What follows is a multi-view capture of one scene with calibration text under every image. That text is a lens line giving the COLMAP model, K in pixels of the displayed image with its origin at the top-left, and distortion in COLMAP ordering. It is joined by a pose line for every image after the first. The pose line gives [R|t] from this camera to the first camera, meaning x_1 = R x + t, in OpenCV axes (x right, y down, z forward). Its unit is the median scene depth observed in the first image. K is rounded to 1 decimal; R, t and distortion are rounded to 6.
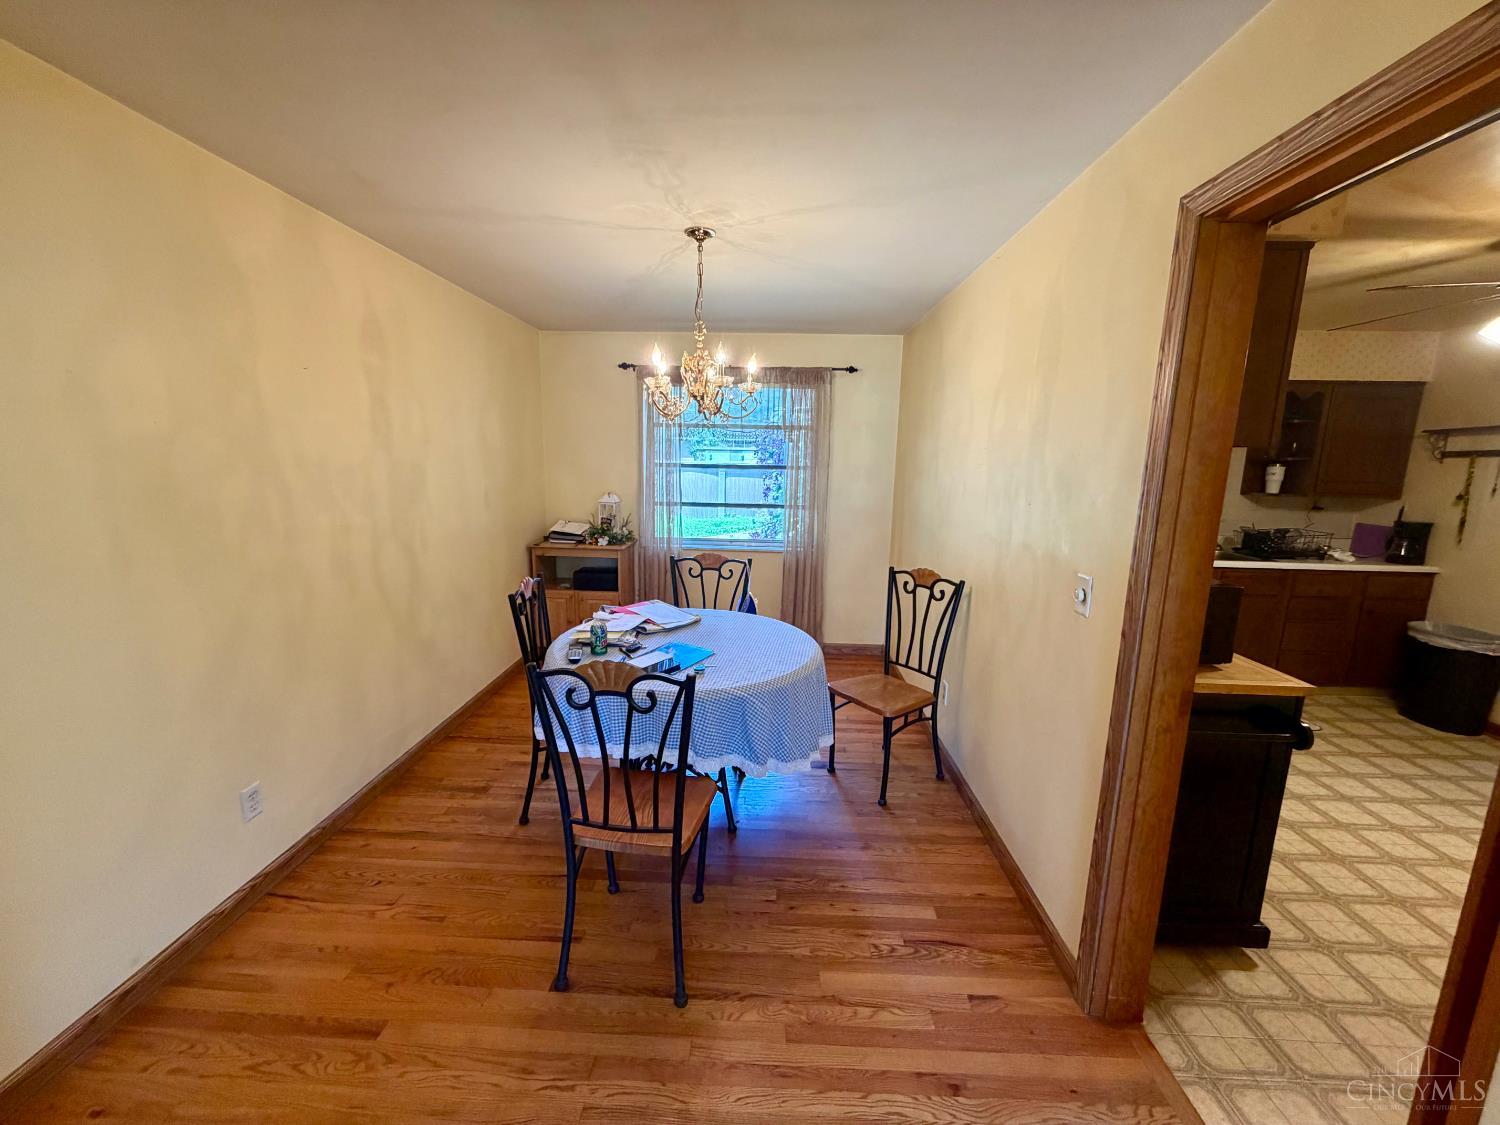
lens RADIAL K [[596.3, 0, 750.0], [0, 596.3, 562.5], [0, 0, 1]] dist [0.002767, -0.000042]
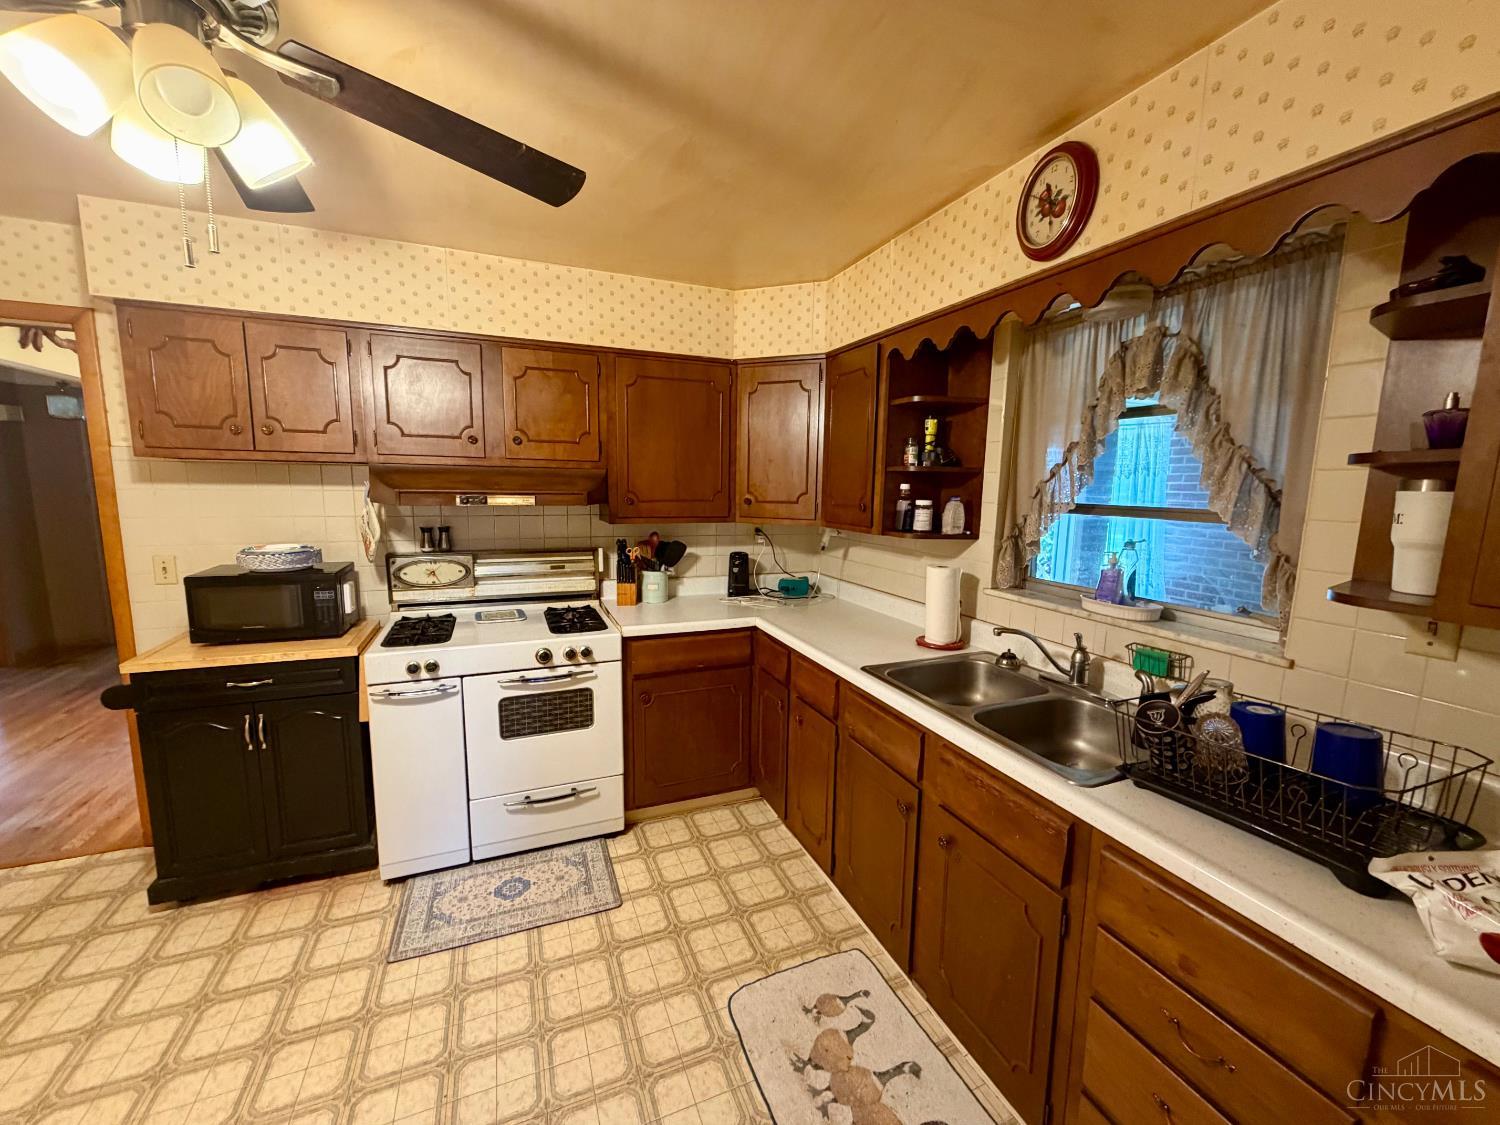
lens RADIAL K [[596.3, 0, 750.0], [0, 596.3, 562.5], [0, 0, 1]] dist [0.002767, -0.000042]
pose [[0.413488, 0.113800, -0.903370, 1.080494], [-0.171388, 0.984151, 0.045530, -0.100500], [0.894234, 0.136001, 0.426438, 0.694240]]
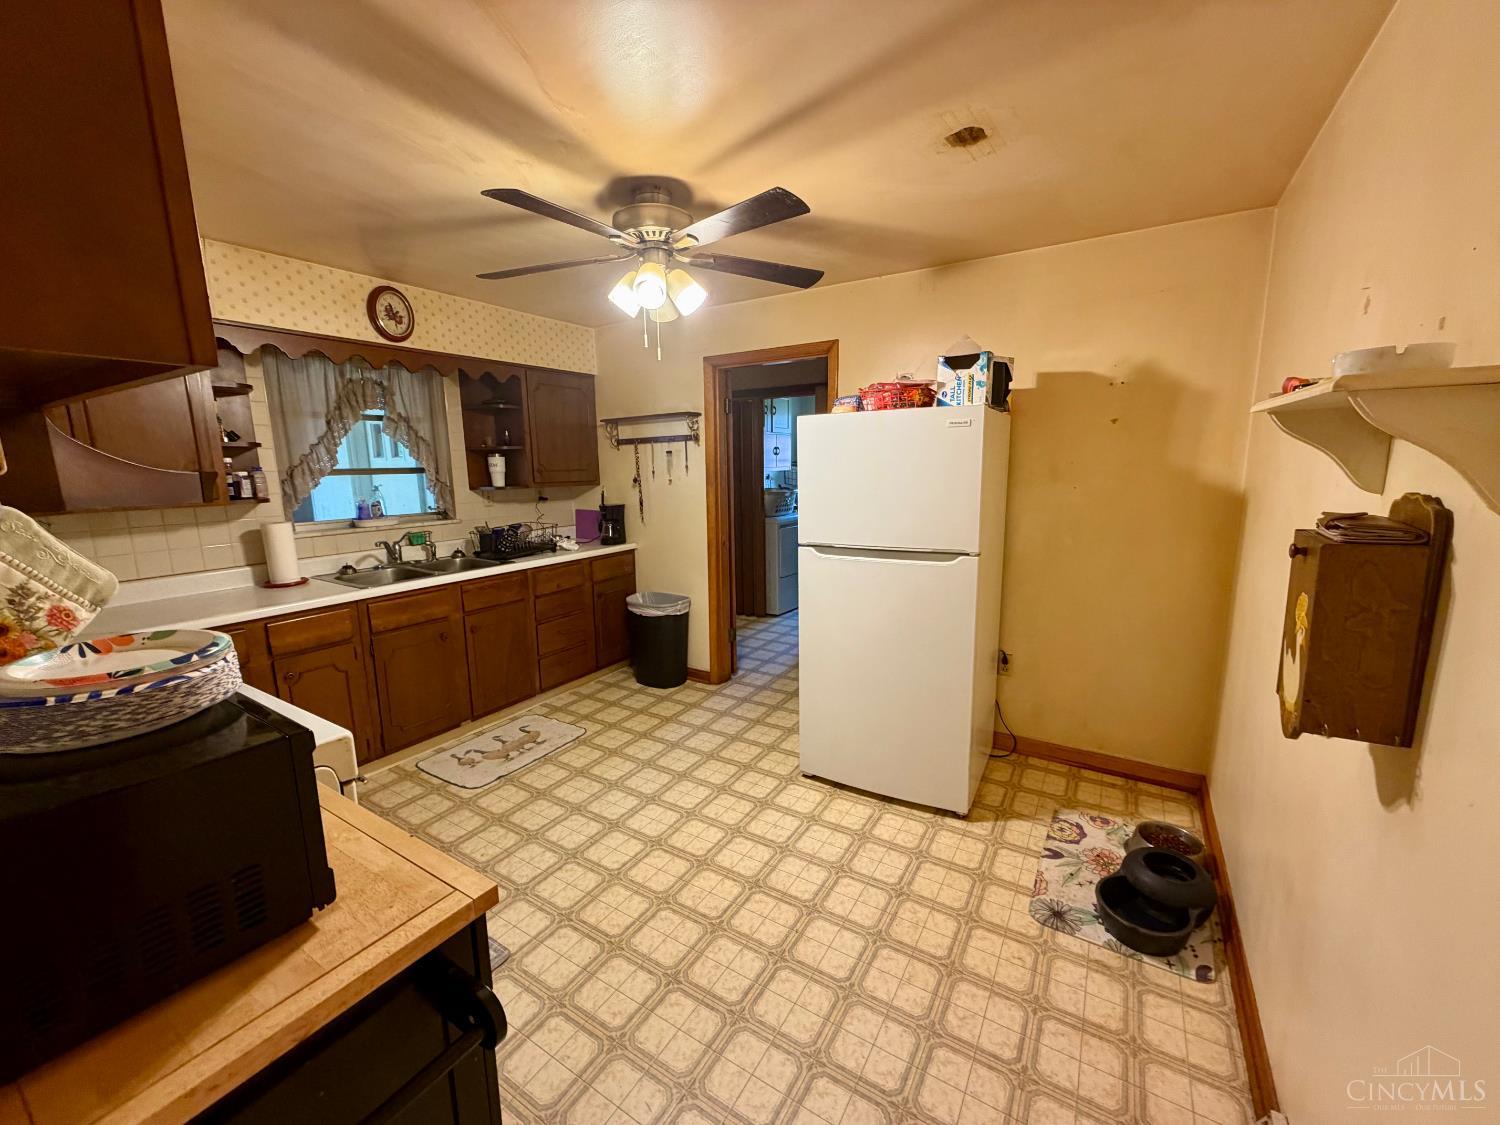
lens RADIAL K [[596.3, 0, 750.0], [0, 596.3, 562.5], [0, 0, 1]] dist [0.002767, -0.000042]
pose [[0.496615, -0.169852, 0.851190, 0.300245], [0.174597, 0.980169, 0.093723, -0.023400], [-0.850229, 0.102071, 0.516422, 0.243965]]
